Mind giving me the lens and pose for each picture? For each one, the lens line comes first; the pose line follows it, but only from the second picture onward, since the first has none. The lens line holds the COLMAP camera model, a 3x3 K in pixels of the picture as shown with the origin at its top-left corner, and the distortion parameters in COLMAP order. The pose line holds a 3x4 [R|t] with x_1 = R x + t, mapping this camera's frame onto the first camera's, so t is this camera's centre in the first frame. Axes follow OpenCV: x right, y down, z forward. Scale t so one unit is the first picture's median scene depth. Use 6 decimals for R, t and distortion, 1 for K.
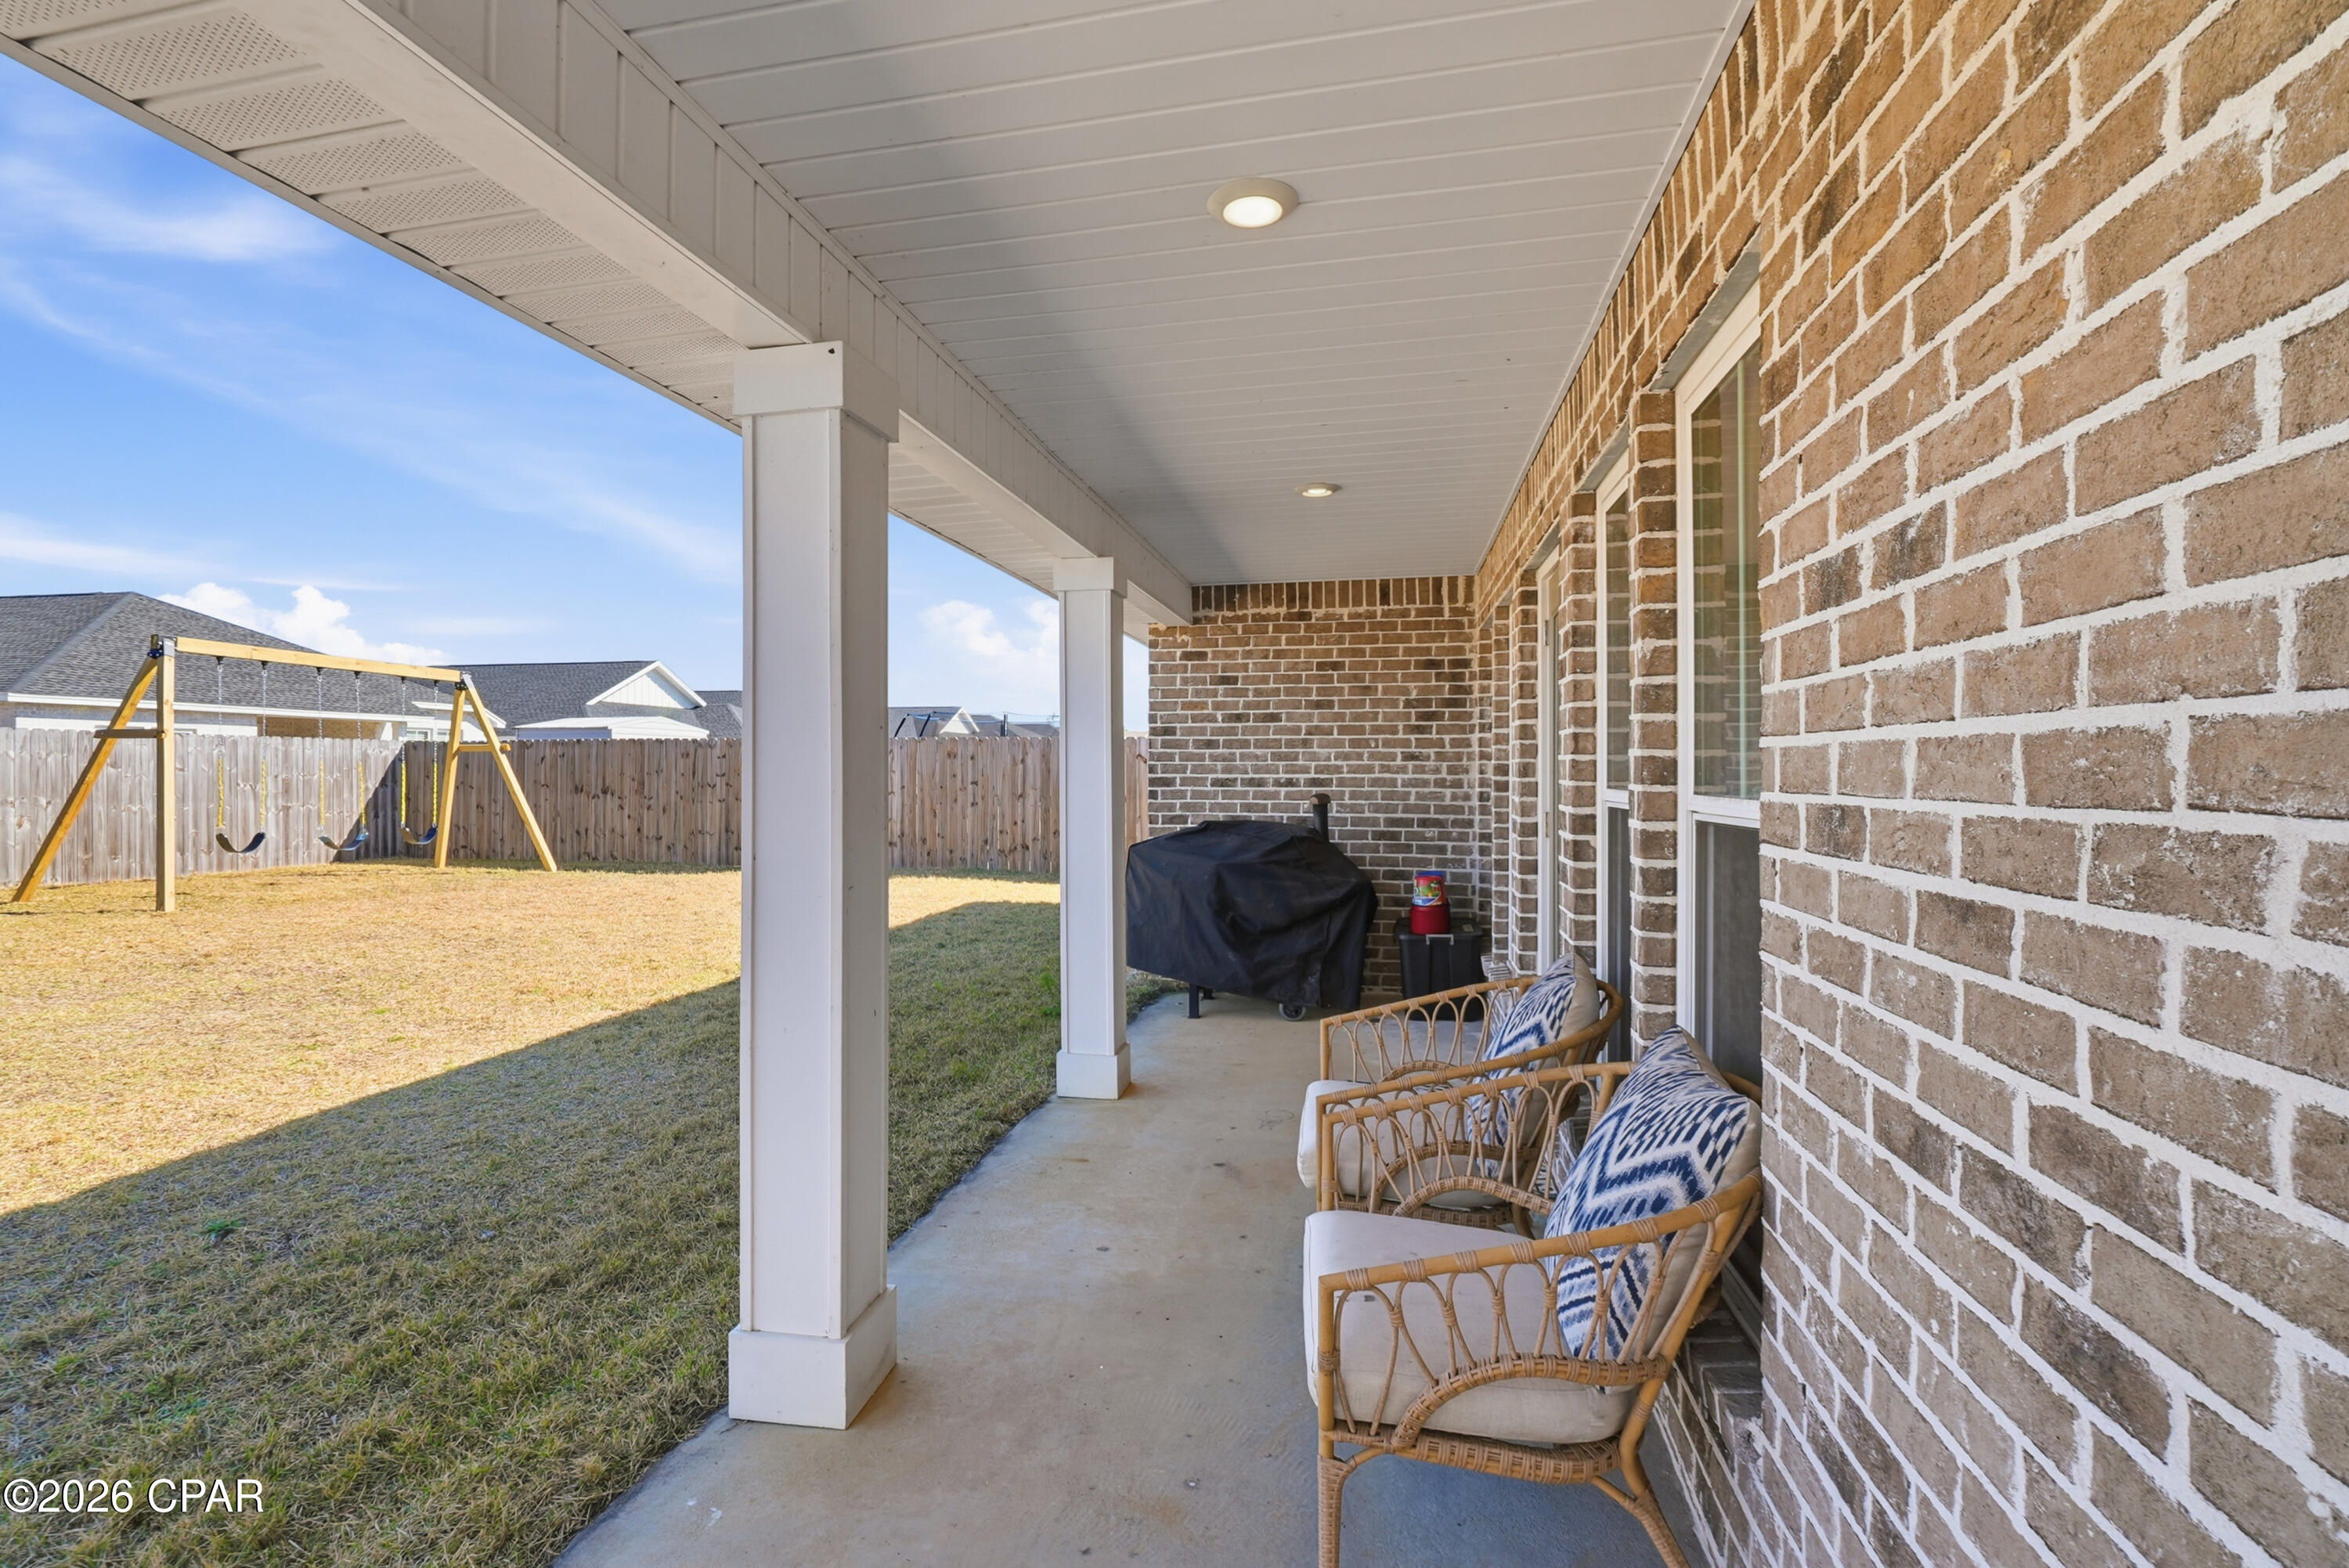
lens RADIAL K [[1082.0, 0, 1169.8], [0, 1082.0, 767.7], [0, 0, 1]] dist [-0.016777, 0.006962]
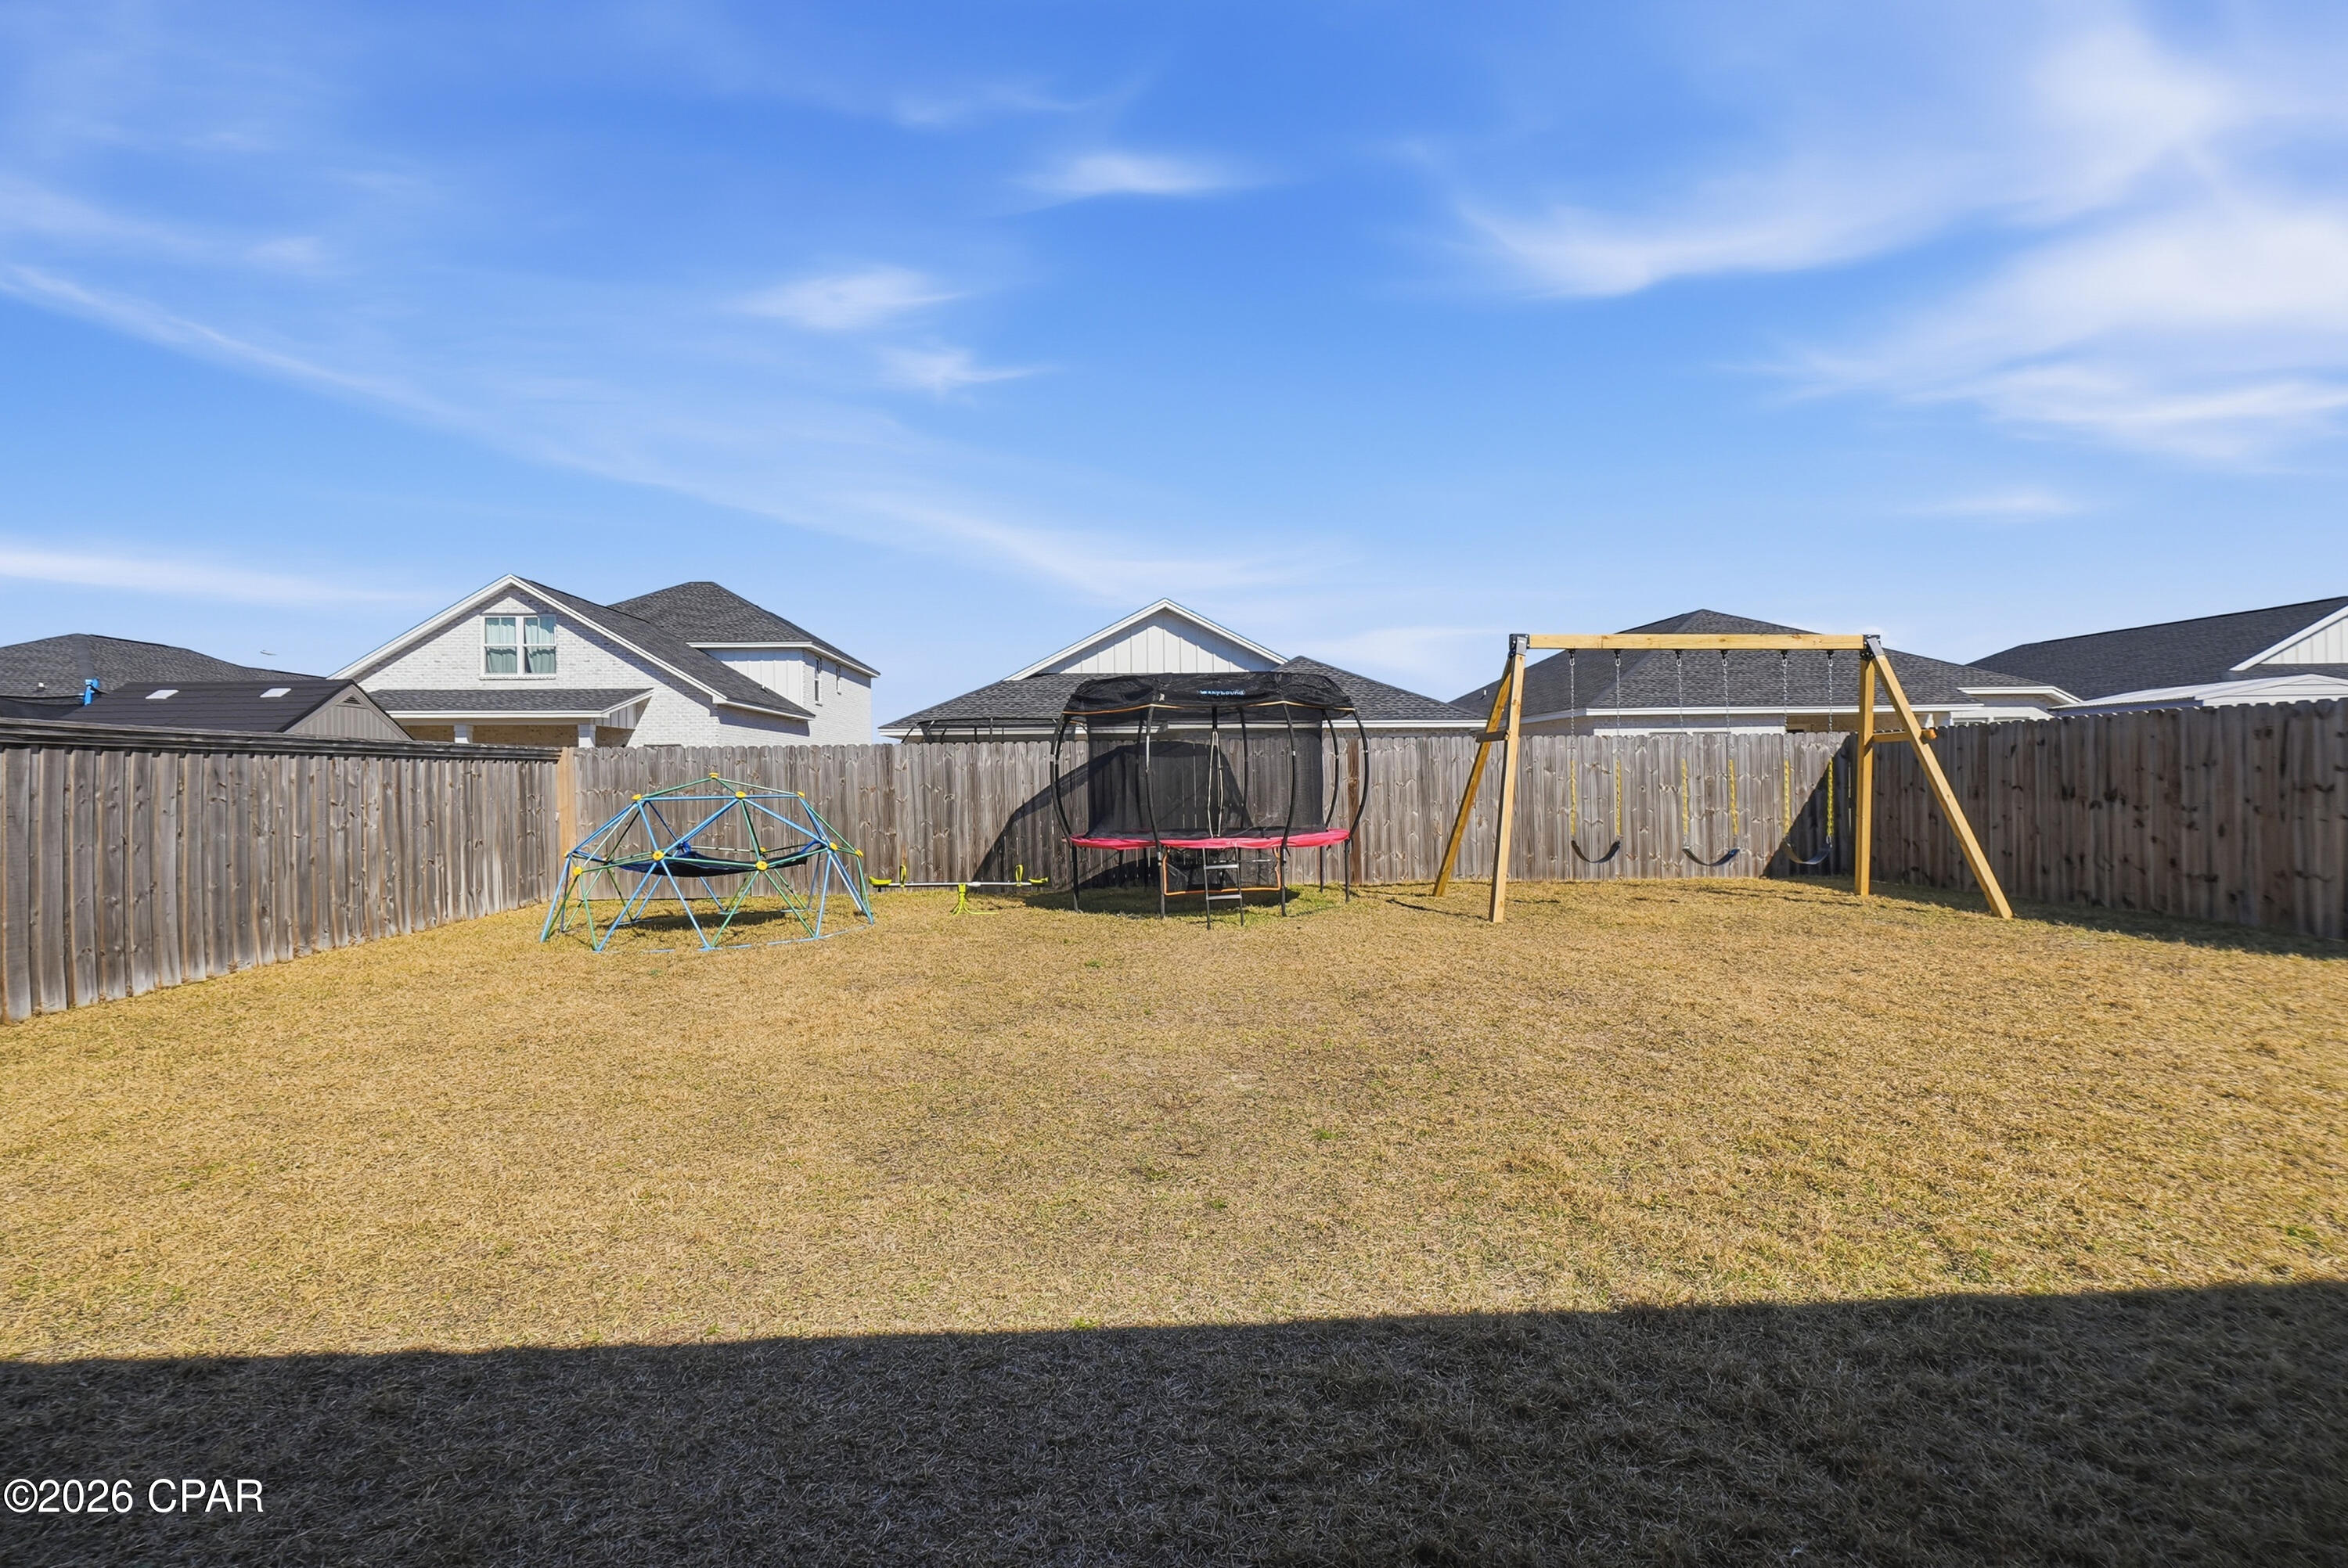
lens RADIAL K [[1081.5, 0, 1156.4], [0, 1081.5, 784.7], [0, 0, 1]] dist [-0.016777, 0.006962]
pose [[0.237669, -0.001953, -0.971344, -0.049004], [0.019389, 0.999808, 0.002734, 0.002282], [0.971153, -0.019484, 0.237661, 0.315244]]
